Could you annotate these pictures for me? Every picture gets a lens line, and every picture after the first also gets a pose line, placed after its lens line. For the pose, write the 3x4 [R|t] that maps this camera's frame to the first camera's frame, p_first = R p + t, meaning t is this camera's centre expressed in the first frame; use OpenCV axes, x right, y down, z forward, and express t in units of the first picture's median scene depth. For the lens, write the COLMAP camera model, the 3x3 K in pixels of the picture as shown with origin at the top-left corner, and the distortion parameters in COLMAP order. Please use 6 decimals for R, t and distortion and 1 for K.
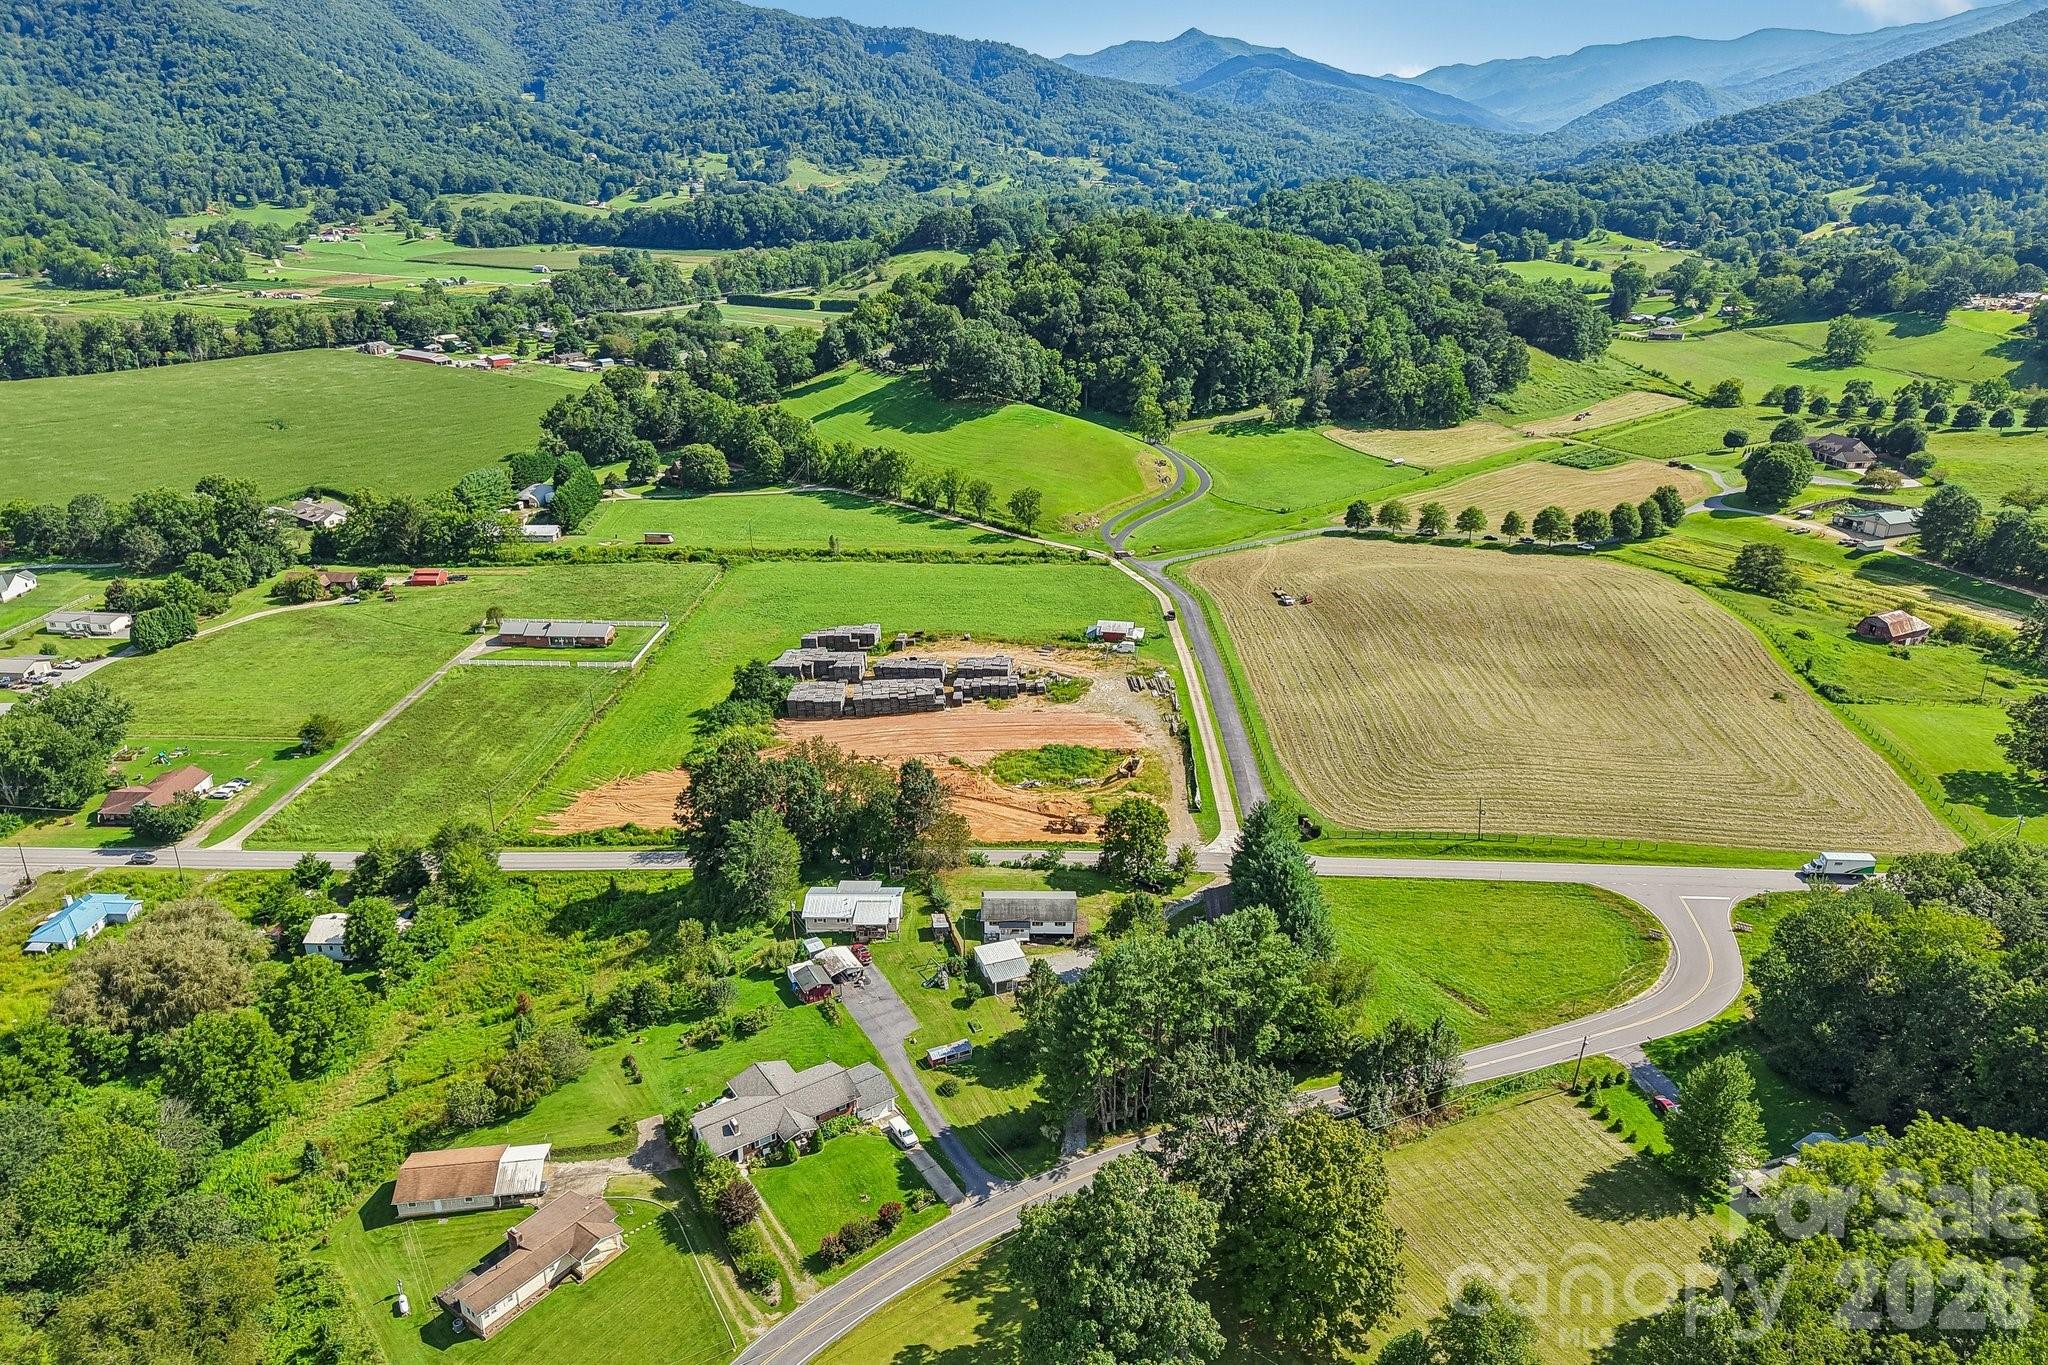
lens RADIAL K [[1373.4, 0, 1003.8], [0, 1373.4, 694.5], [0, 0, 1]] dist [0.022907, -0.016732]
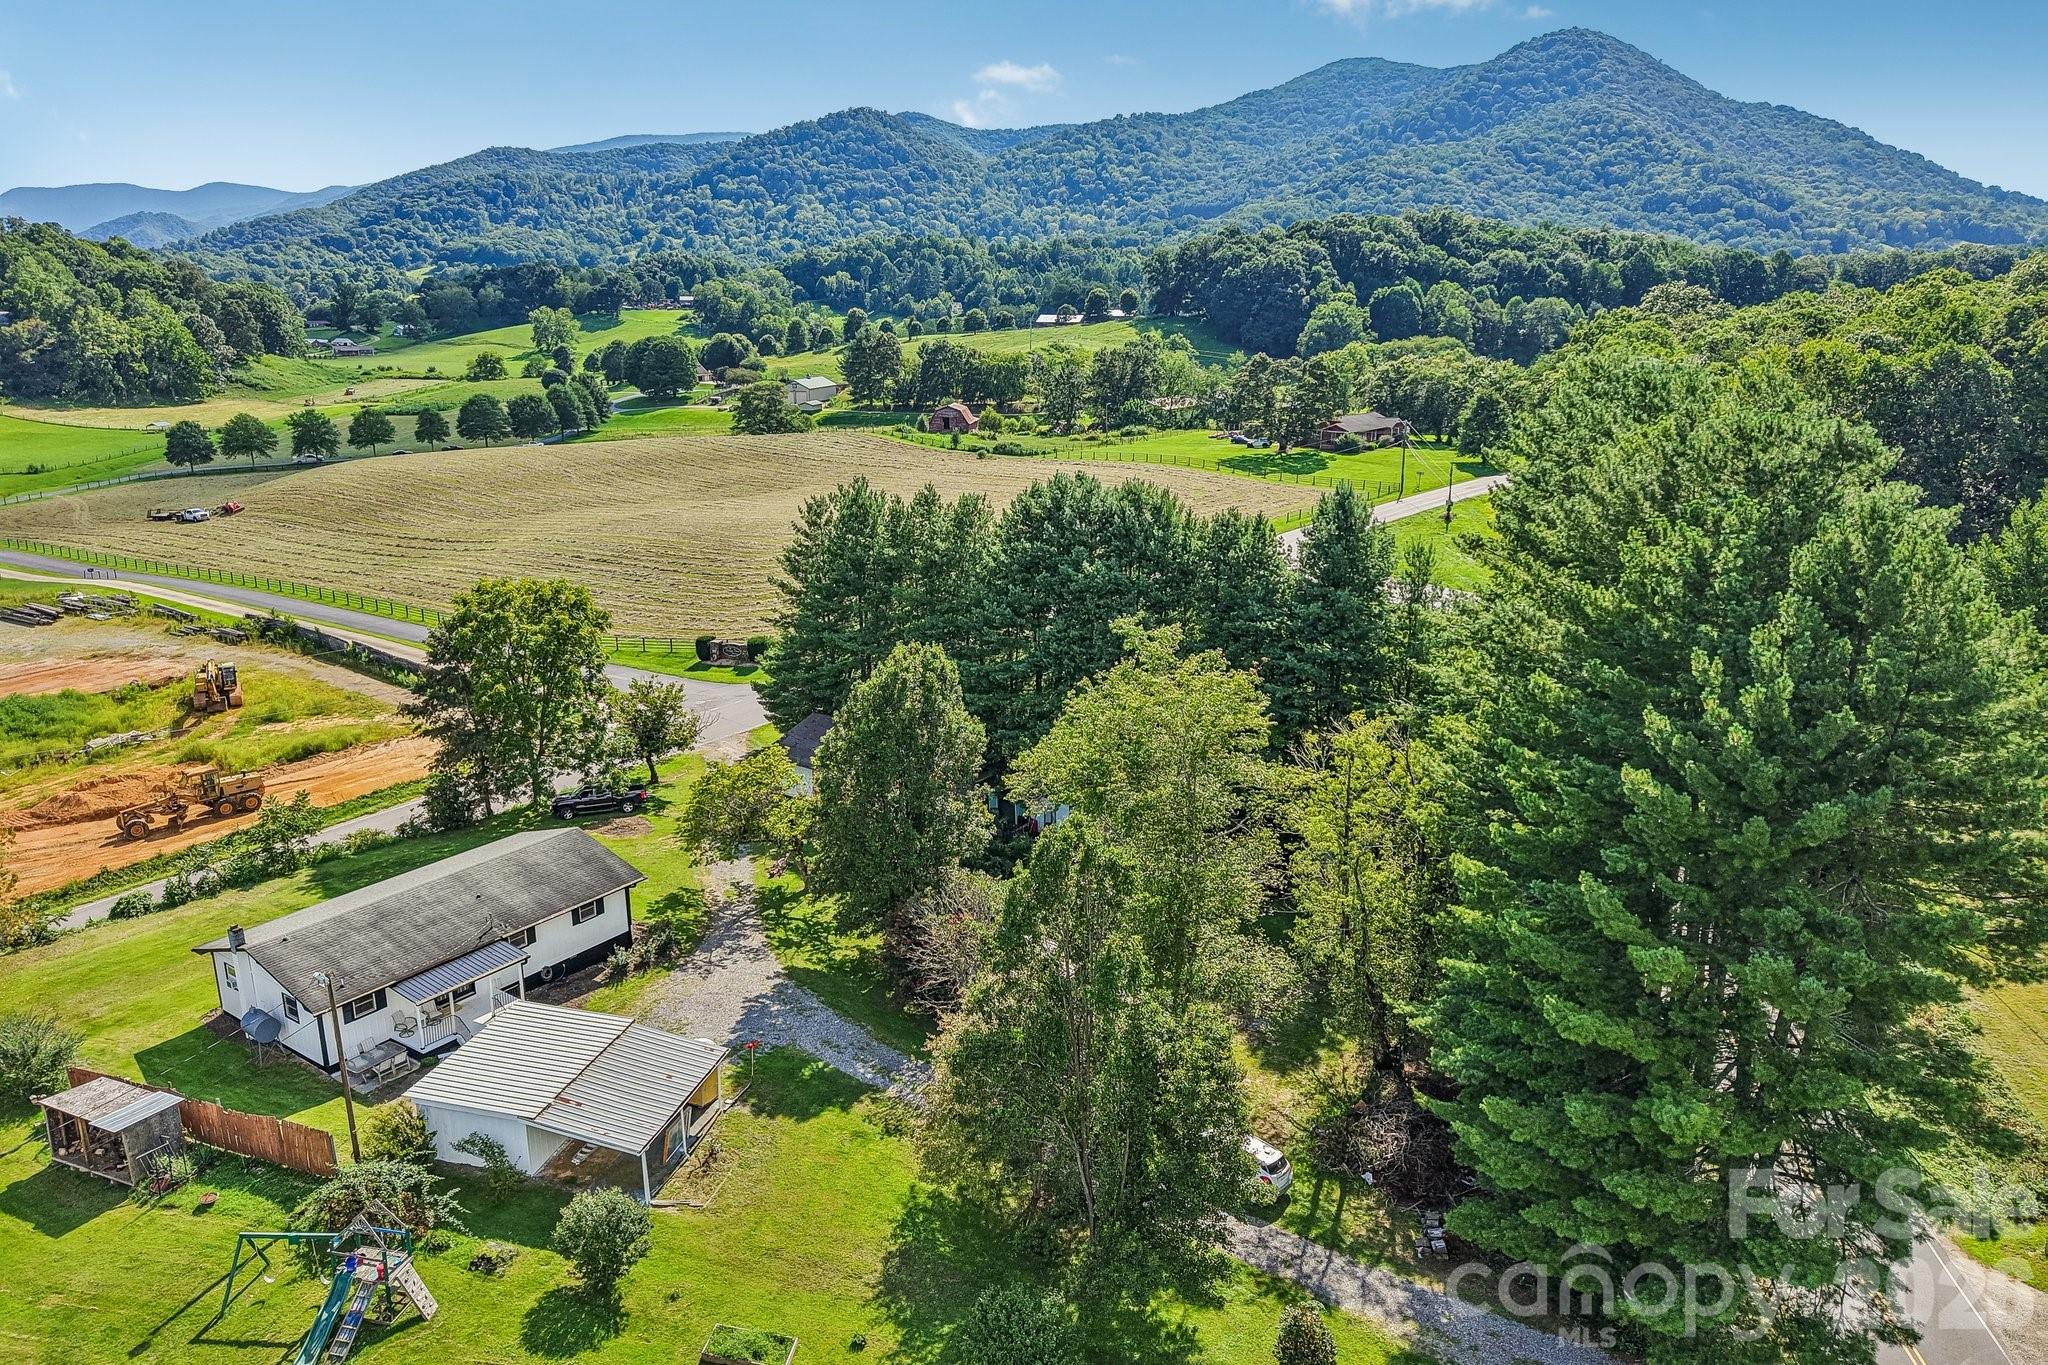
lens RADIAL K [[1373.4, 0, 1023.3], [0, 1373.4, 683.8], [0, 0, 1]] dist [0.022907, -0.016732]
pose [[0.560988, -0.221990, 0.797504, -0.043880], [0.311665, 0.949128, 0.044961, 0.049444], [-0.766914, 0.223331, 0.601636, 0.269705]]
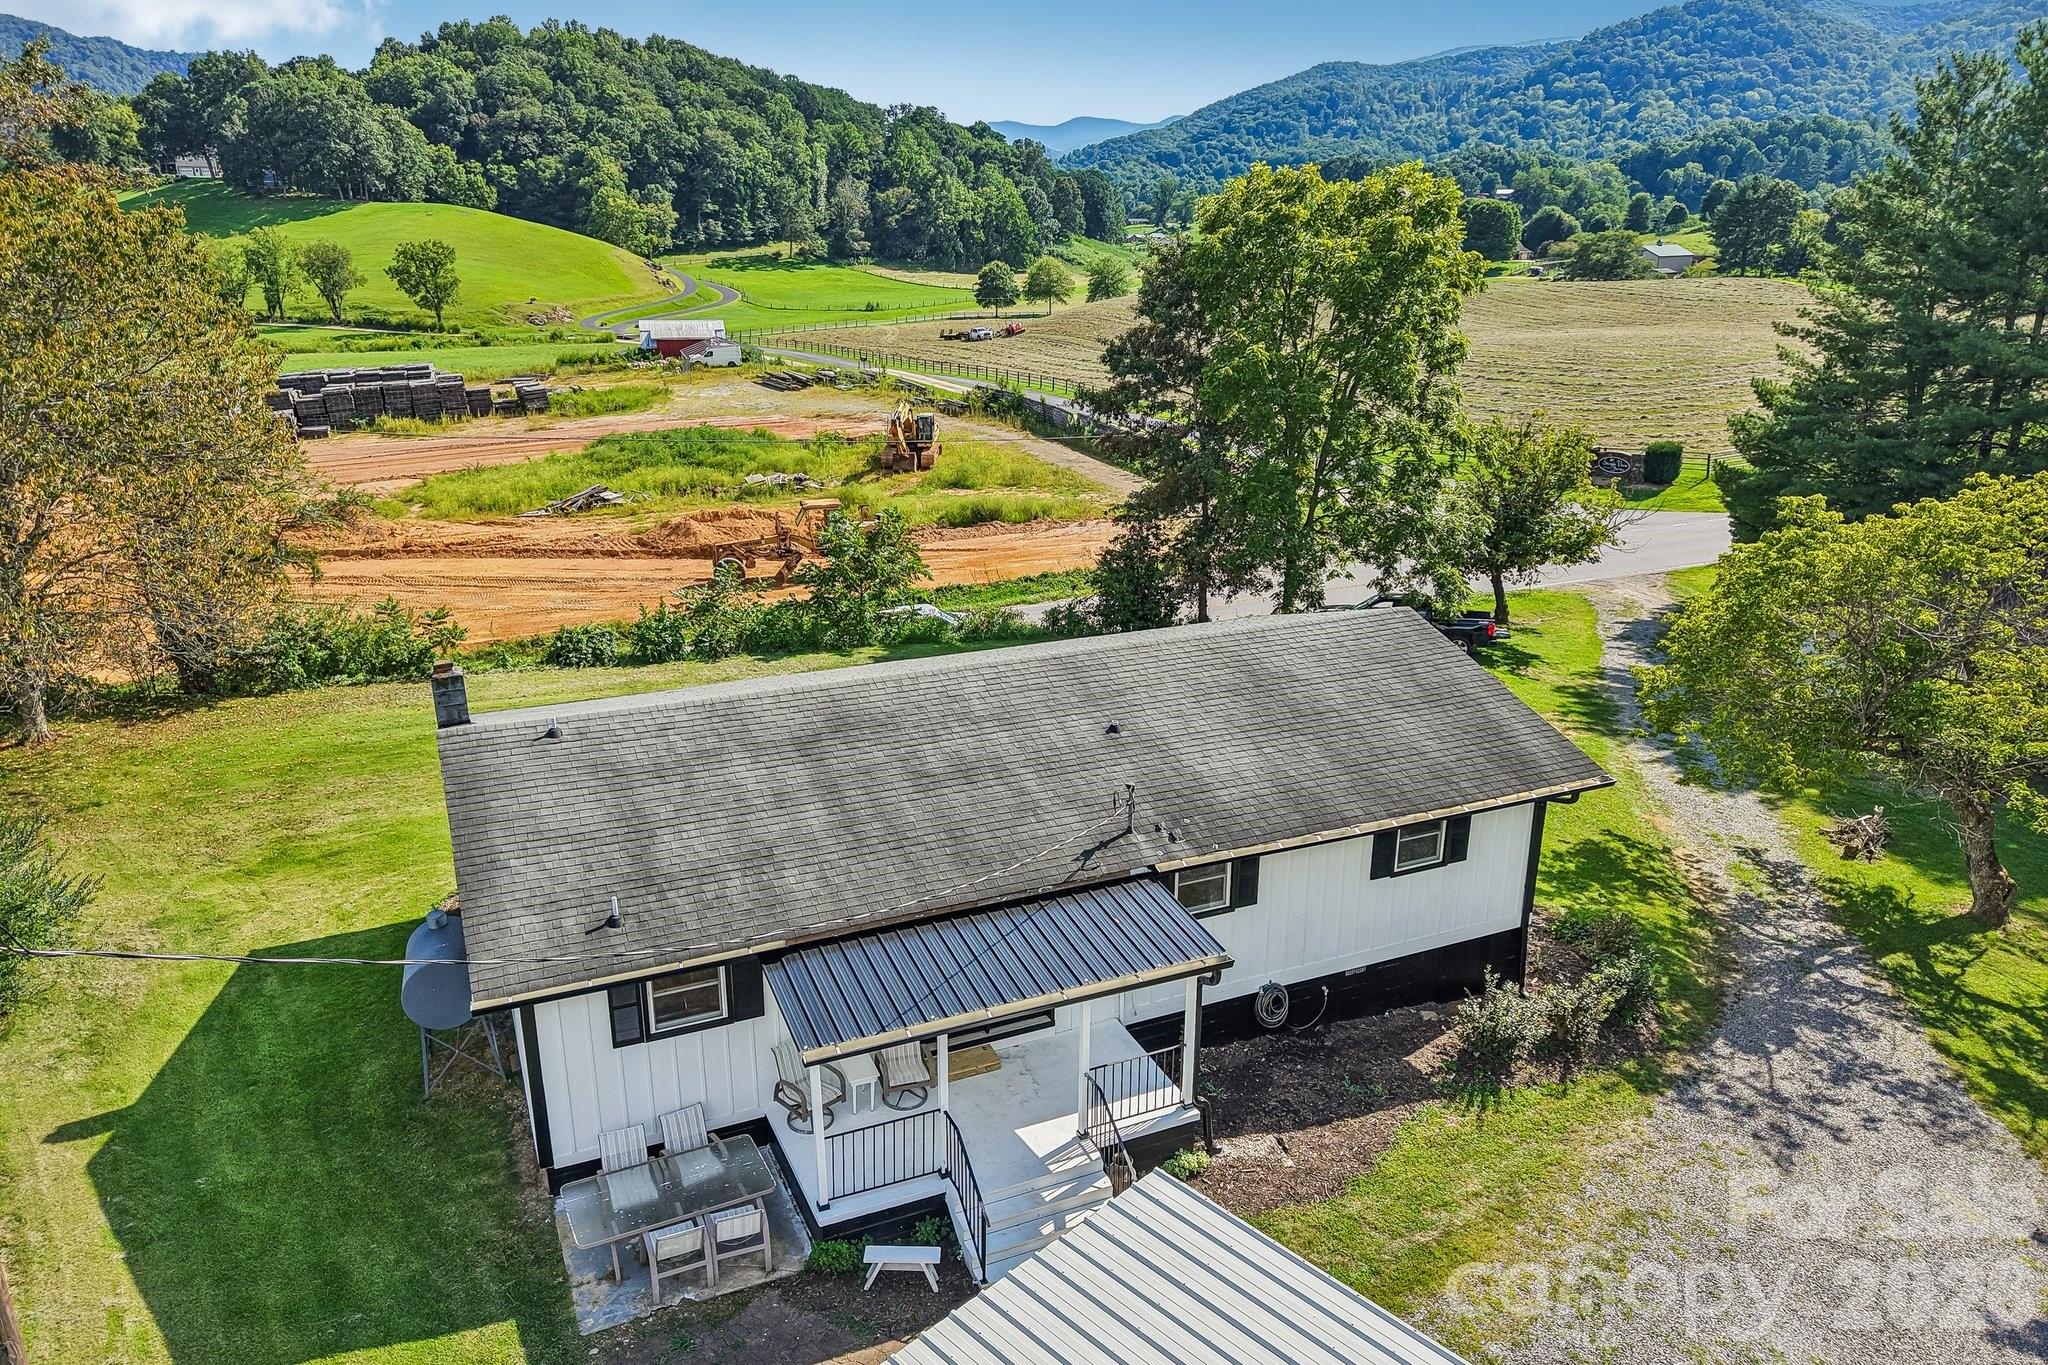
lens RADIAL K [[1373.4, 0, 1019.7], [0, 1373.4, 680.5], [0, 0, 1]] dist [0.022907, -0.016732]
pose [[0.908603, -0.129010, 0.397238, -0.006081], [0.155223, 0.987280, -0.034403, 0.055660], [-0.387746, 0.092919, 0.917071, 0.331897]]
